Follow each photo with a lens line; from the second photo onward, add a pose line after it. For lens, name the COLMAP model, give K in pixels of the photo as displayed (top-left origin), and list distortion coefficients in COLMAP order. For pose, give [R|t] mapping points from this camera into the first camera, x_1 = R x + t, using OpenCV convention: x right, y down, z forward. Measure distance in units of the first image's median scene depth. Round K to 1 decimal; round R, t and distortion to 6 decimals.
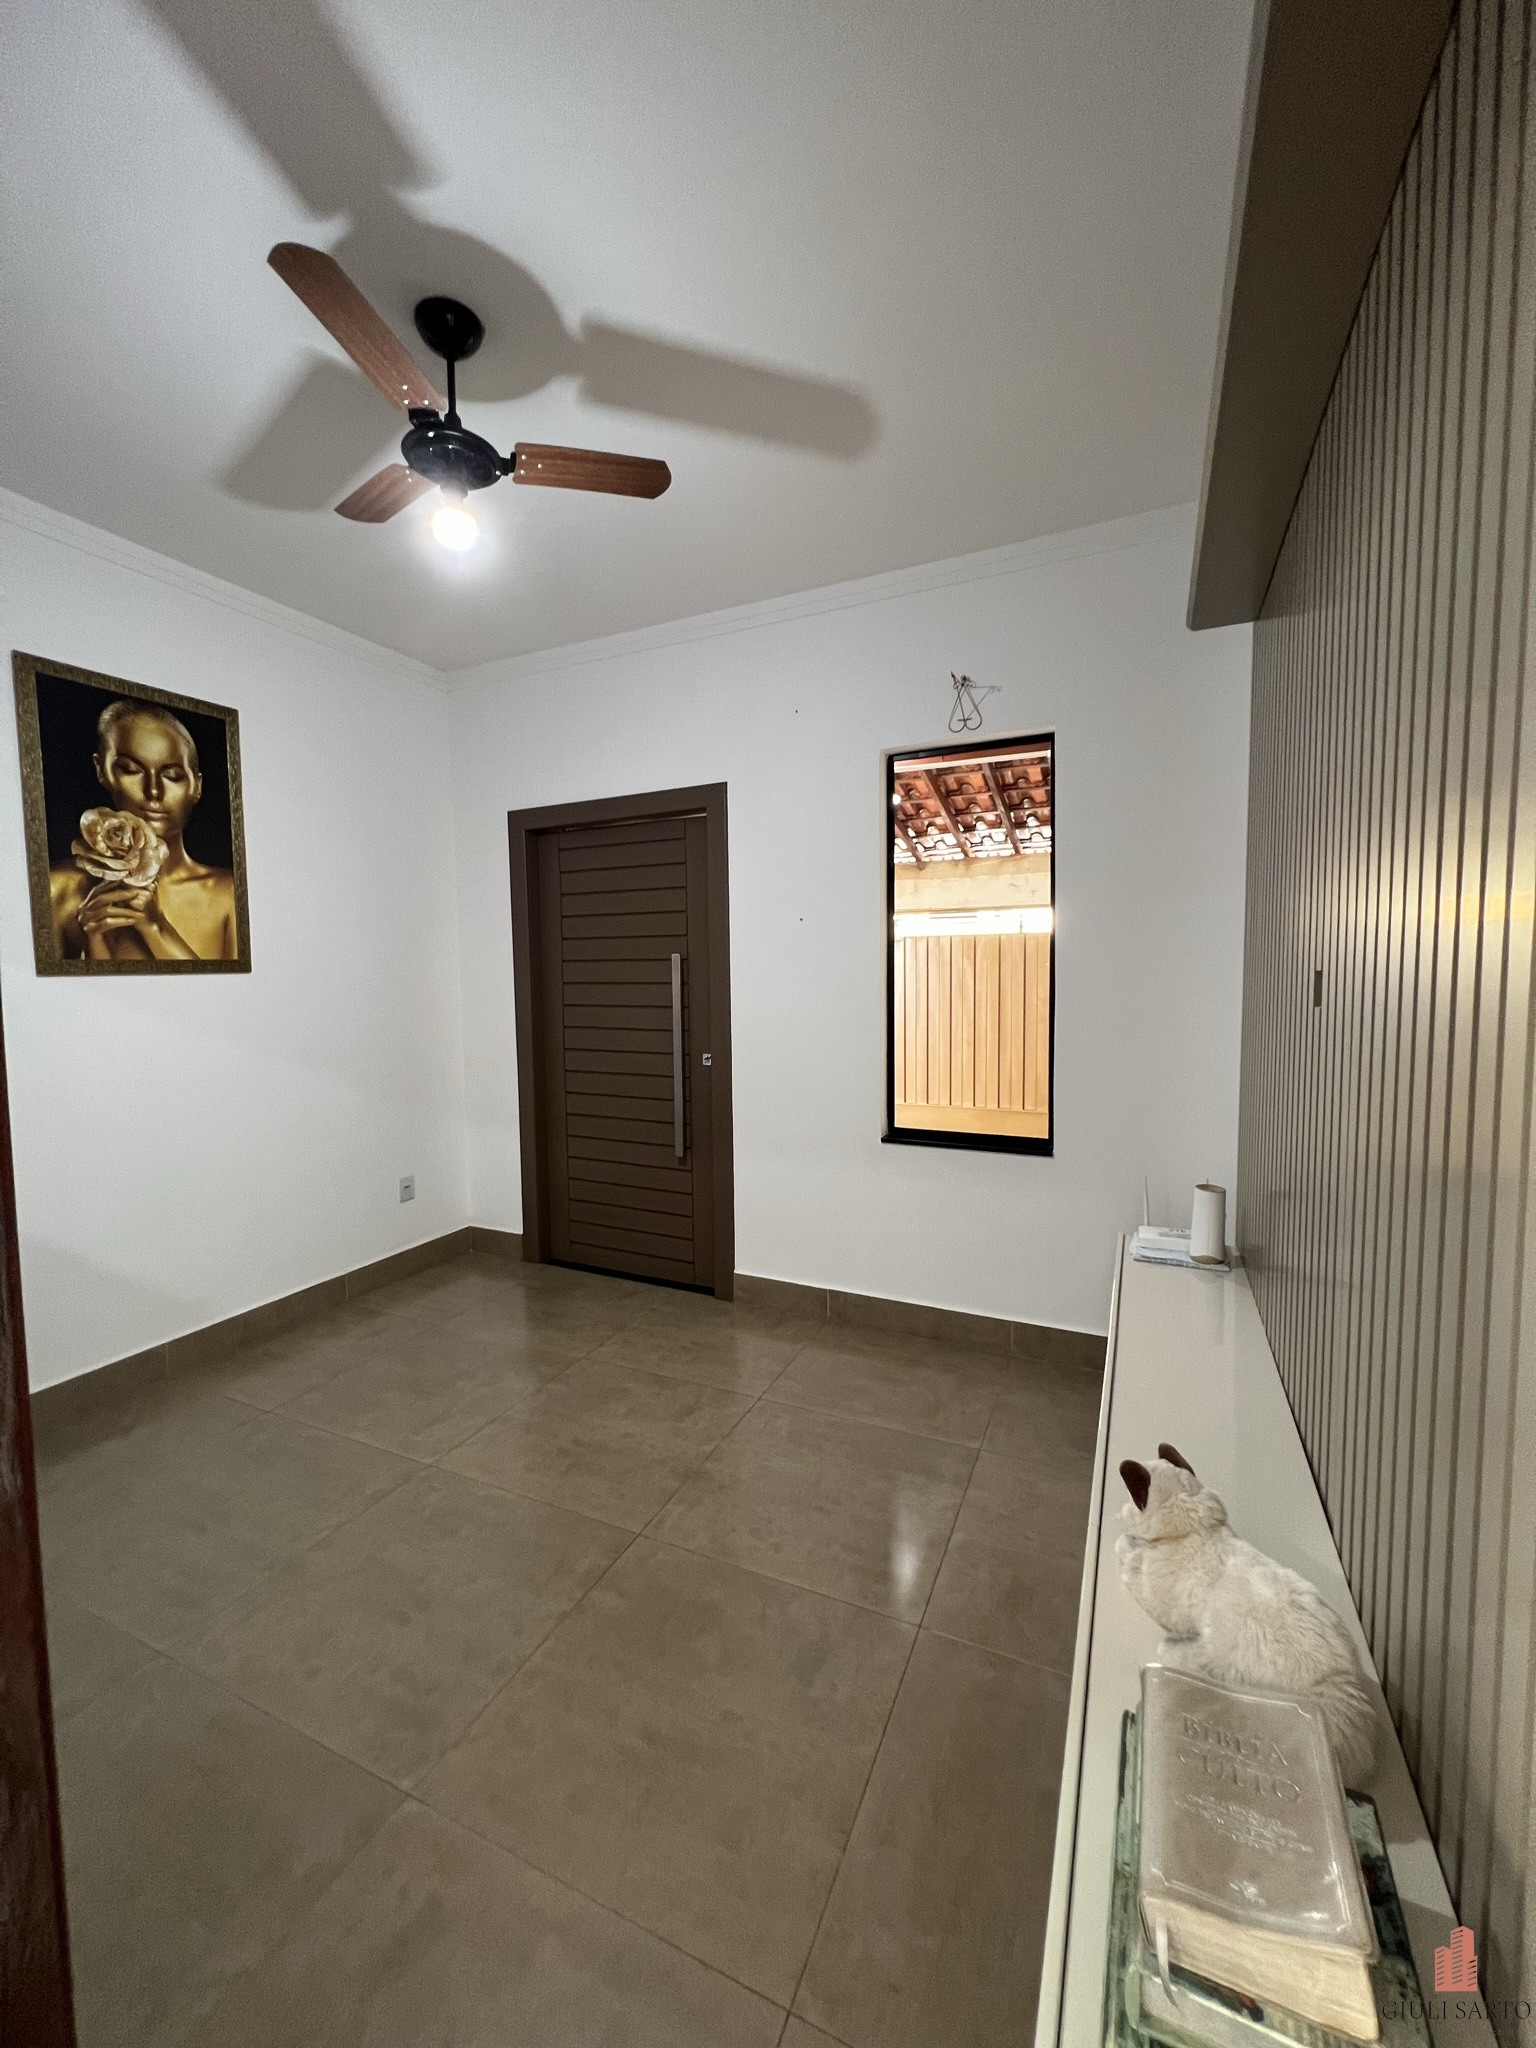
lens RADIAL K [[820.8, 0, 757.0], [0, 820.8, 1027.0], [0, 0, 1]] dist [-0.000613, 0.000610]
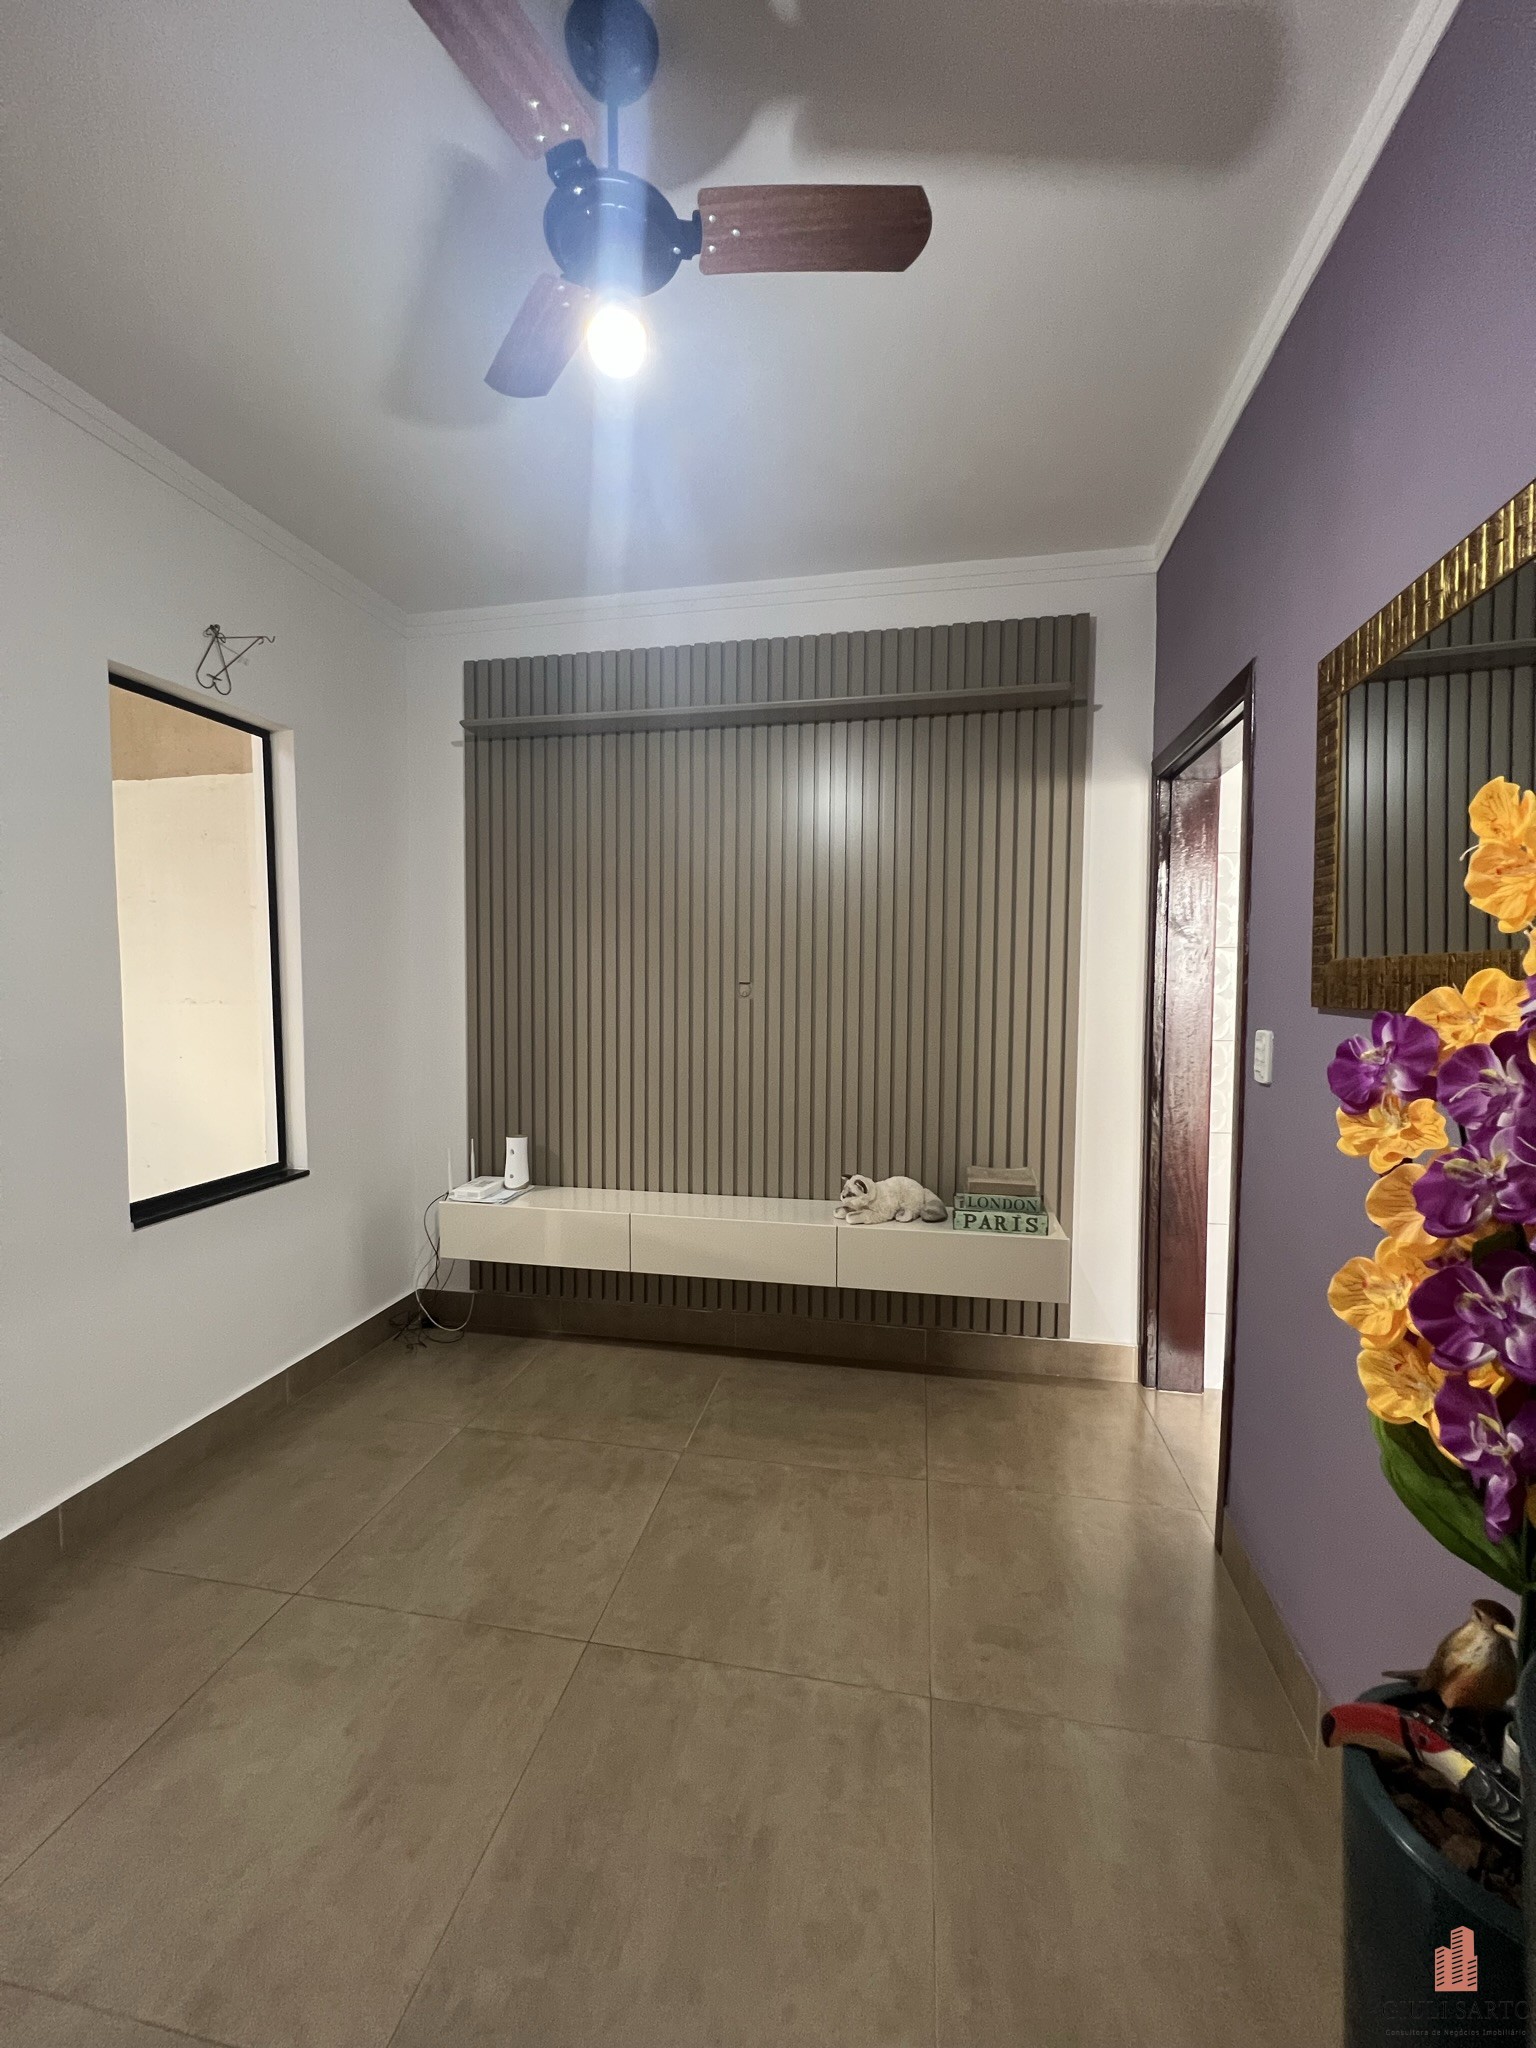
lens RADIAL K [[820.8, 0, 765.9], [0, 820.8, 1028.1], [0, 0, 1]] dist [-0.000613, 0.000610]
pose [[-0.252150, -0.045196, 0.966632, -0.972492], [0.065155, 0.995849, 0.063558, -0.057262], [-0.965492, 0.079007, -0.248159, 0.971665]]
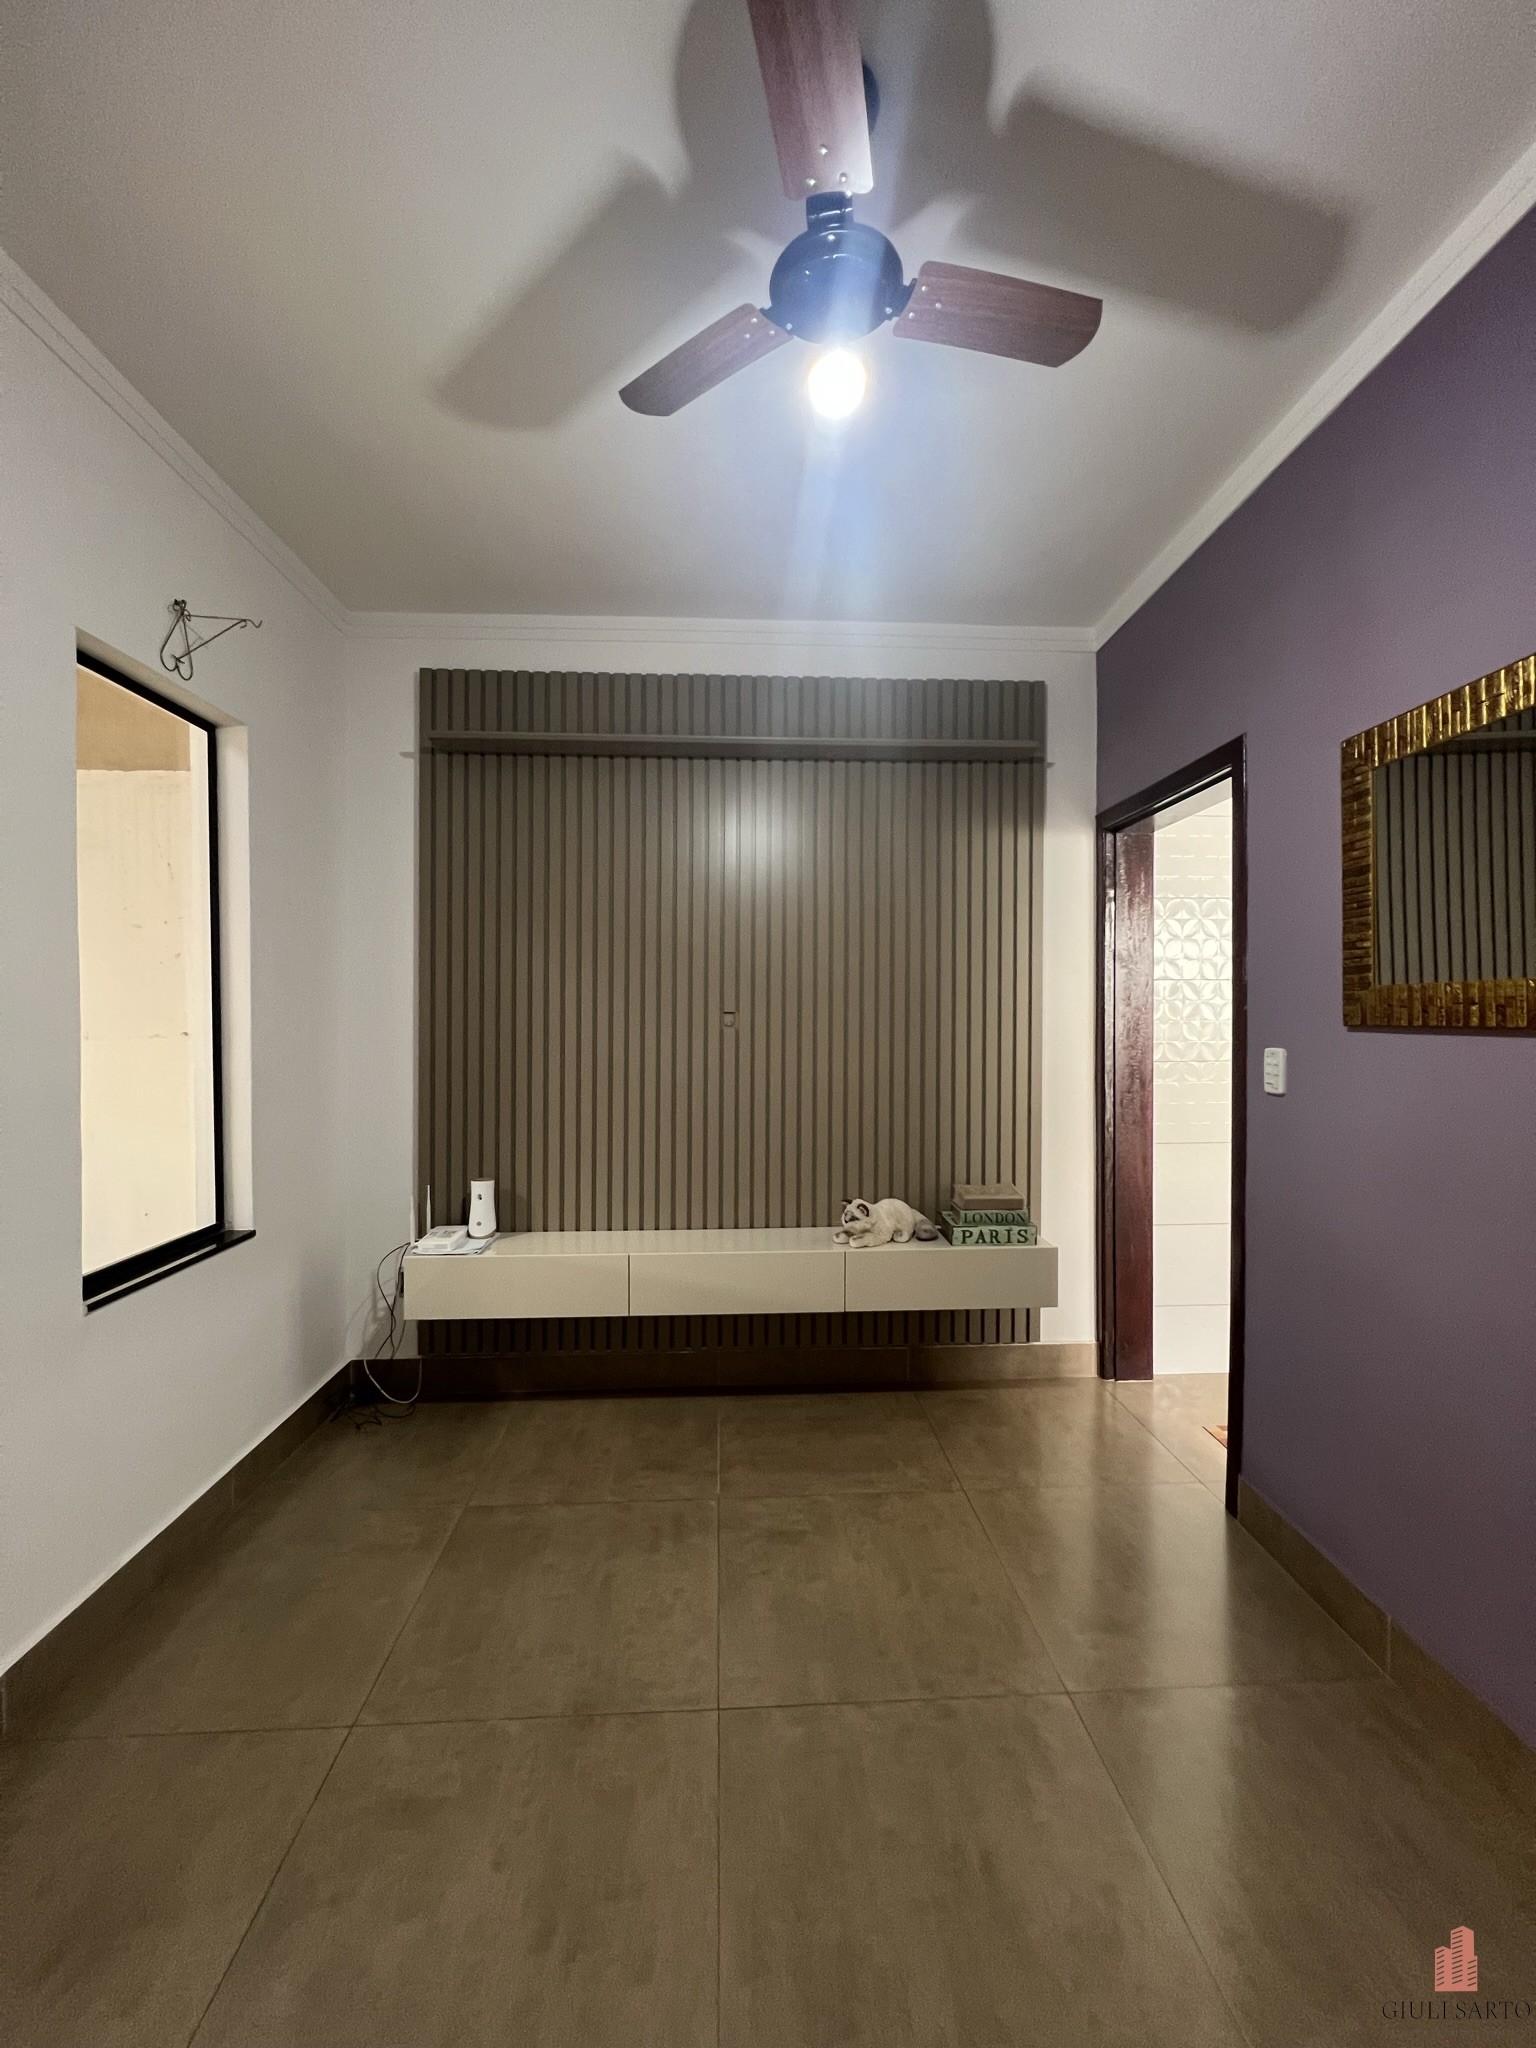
lens RADIAL K [[820.8, 0, 765.9], [0, 820.8, 1028.1], [0, 0, 1]] dist [-0.000613, 0.000610]
pose [[-0.476922, -0.000852, 0.878945, -0.857567], [0.065944, 0.997146, 0.036749, -0.068520], [-0.876468, 0.075488, -0.475505, 1.273852]]
